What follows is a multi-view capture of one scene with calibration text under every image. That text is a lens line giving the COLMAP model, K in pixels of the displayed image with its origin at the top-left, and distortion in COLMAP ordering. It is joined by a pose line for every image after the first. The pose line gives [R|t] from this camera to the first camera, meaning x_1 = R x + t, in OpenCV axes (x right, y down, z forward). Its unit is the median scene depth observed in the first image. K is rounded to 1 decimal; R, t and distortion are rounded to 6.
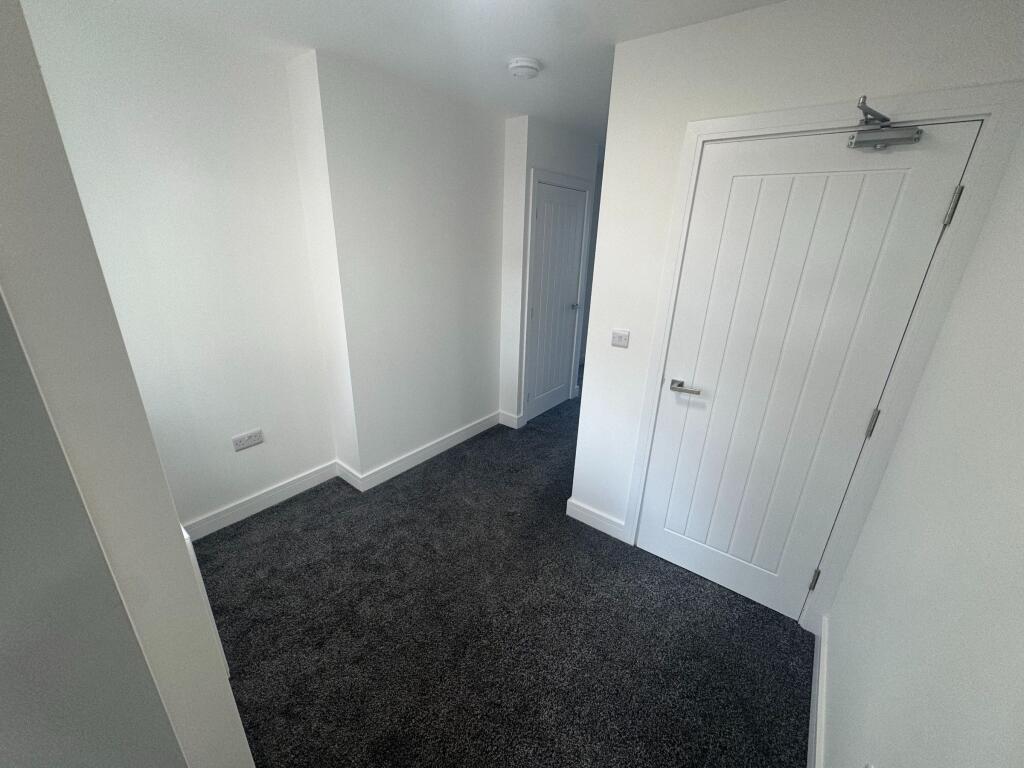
lens RADIAL K [[410.5, 0, 514.7], [0, 410.5, 385.5], [0, 0, 1]] dist [-0.000766, 0.000275]
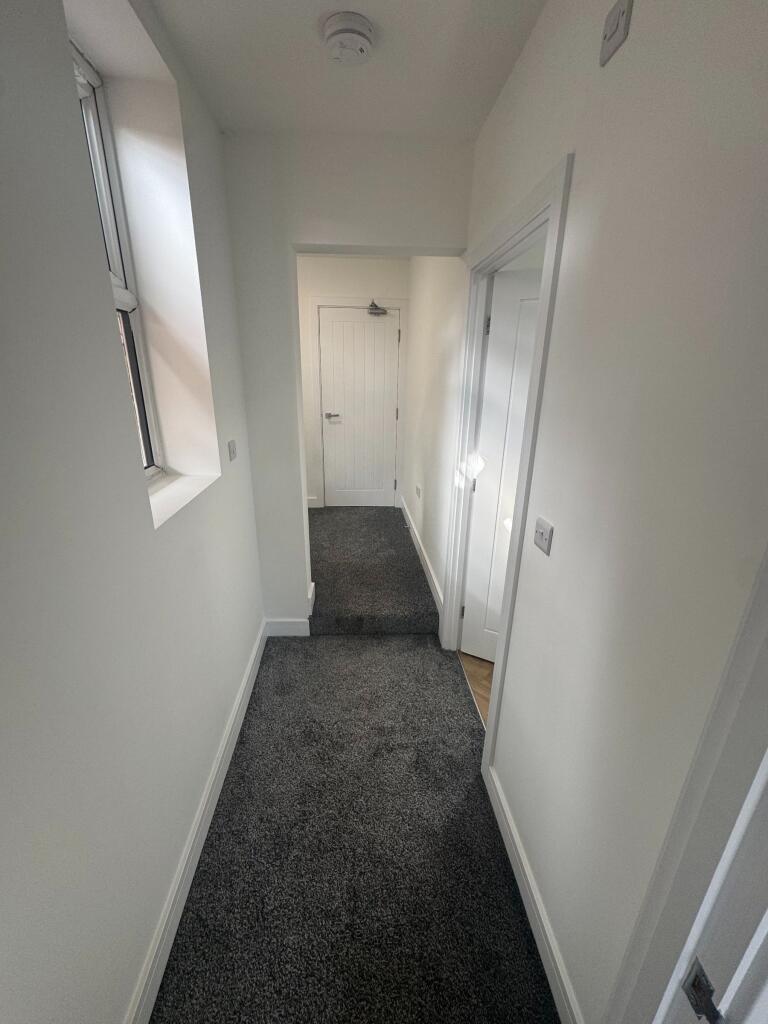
lens RADIAL K [[410.5, 0, 381.1], [0, 410.5, 511.2], [0, 0, 1]] dist [-0.000766, 0.000275]
pose [[0.753728, -0.226156, 0.617048, -1.073261], [0.236975, 0.969286, 0.065789, 0.525017], [-0.612974, 0.096638, 0.784171, -1.047456]]
